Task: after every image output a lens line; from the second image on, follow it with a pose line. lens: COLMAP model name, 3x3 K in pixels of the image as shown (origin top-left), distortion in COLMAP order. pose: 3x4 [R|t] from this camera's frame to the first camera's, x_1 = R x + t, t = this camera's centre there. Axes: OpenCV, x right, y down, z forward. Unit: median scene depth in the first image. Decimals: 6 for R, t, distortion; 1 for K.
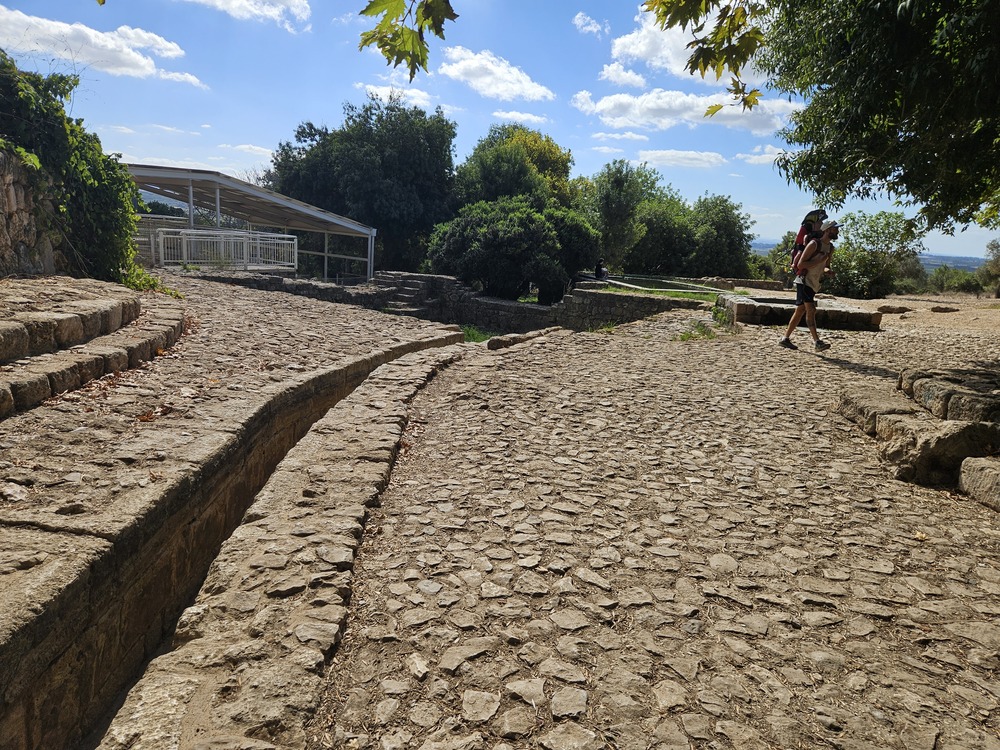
lens RADIAL K [[661.4, 0, 501.3], [0, 661.4, 379.8], [0, 0, 1]] dist [0.003691, -0.018025]
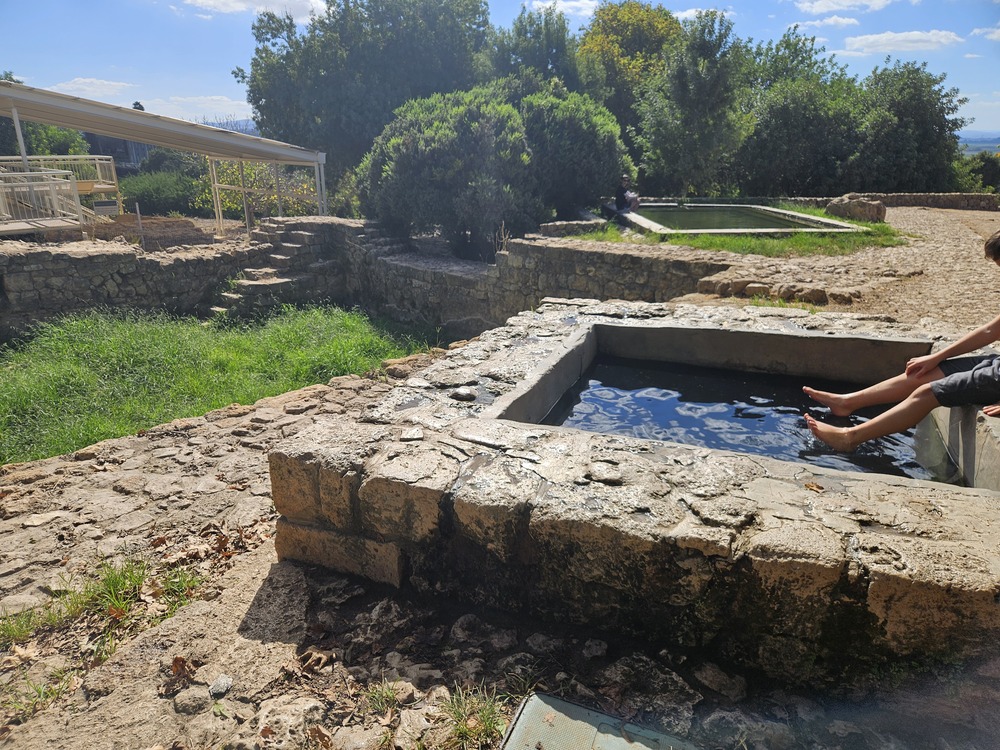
lens RADIAL K [[661.4, 0, 497.6], [0, 661.4, 368.1], [0, 0, 1]] dist [0.003691, -0.018025]
pose [[0.963189, 0.011434, -0.268581, 0.121561], [0.013733, 0.995698, 0.091637, -0.041862], [0.268473, -0.091952, 0.958888, 0.240235]]
